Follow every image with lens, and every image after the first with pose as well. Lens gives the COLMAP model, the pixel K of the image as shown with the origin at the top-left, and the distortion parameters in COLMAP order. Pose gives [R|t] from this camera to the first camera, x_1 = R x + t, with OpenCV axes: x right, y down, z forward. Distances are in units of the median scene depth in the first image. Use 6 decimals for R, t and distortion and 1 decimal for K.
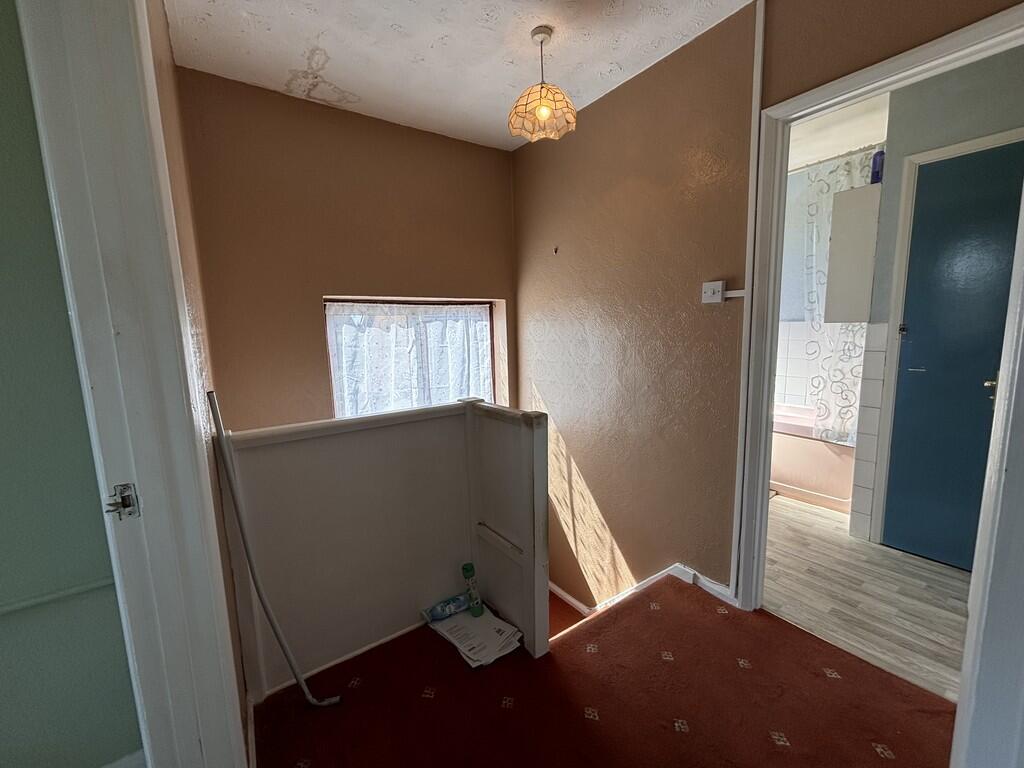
lens RADIAL K [[415.0, 0, 511.2], [0, 415.0, 389.0], [0, 0, 1]] dist [-0.001869, -0.000270]
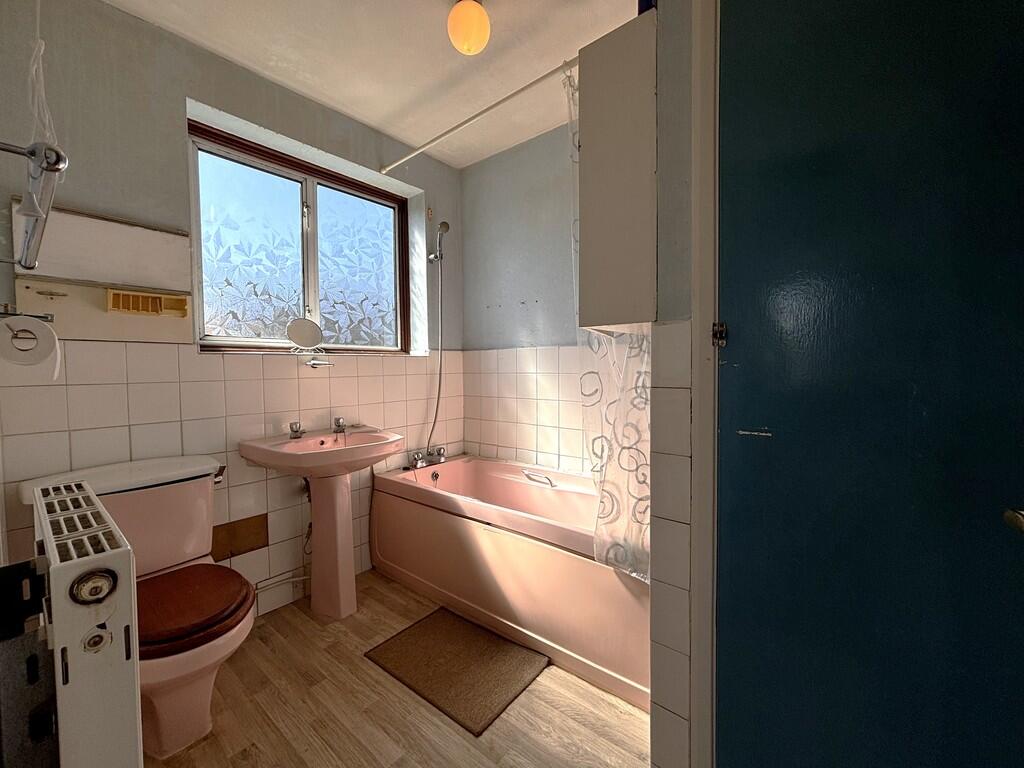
lens RADIAL K [[415.0, 0, 511.6], [0, 415.0, 383.0], [0, 0, 1]] dist [-0.001869, -0.000270]
pose [[0.968221, 0.015432, 0.249618, 0.512767], [0.013275, 0.993516, -0.112913, -0.041621], [-0.249742, 0.112638, 0.961739, 0.526320]]
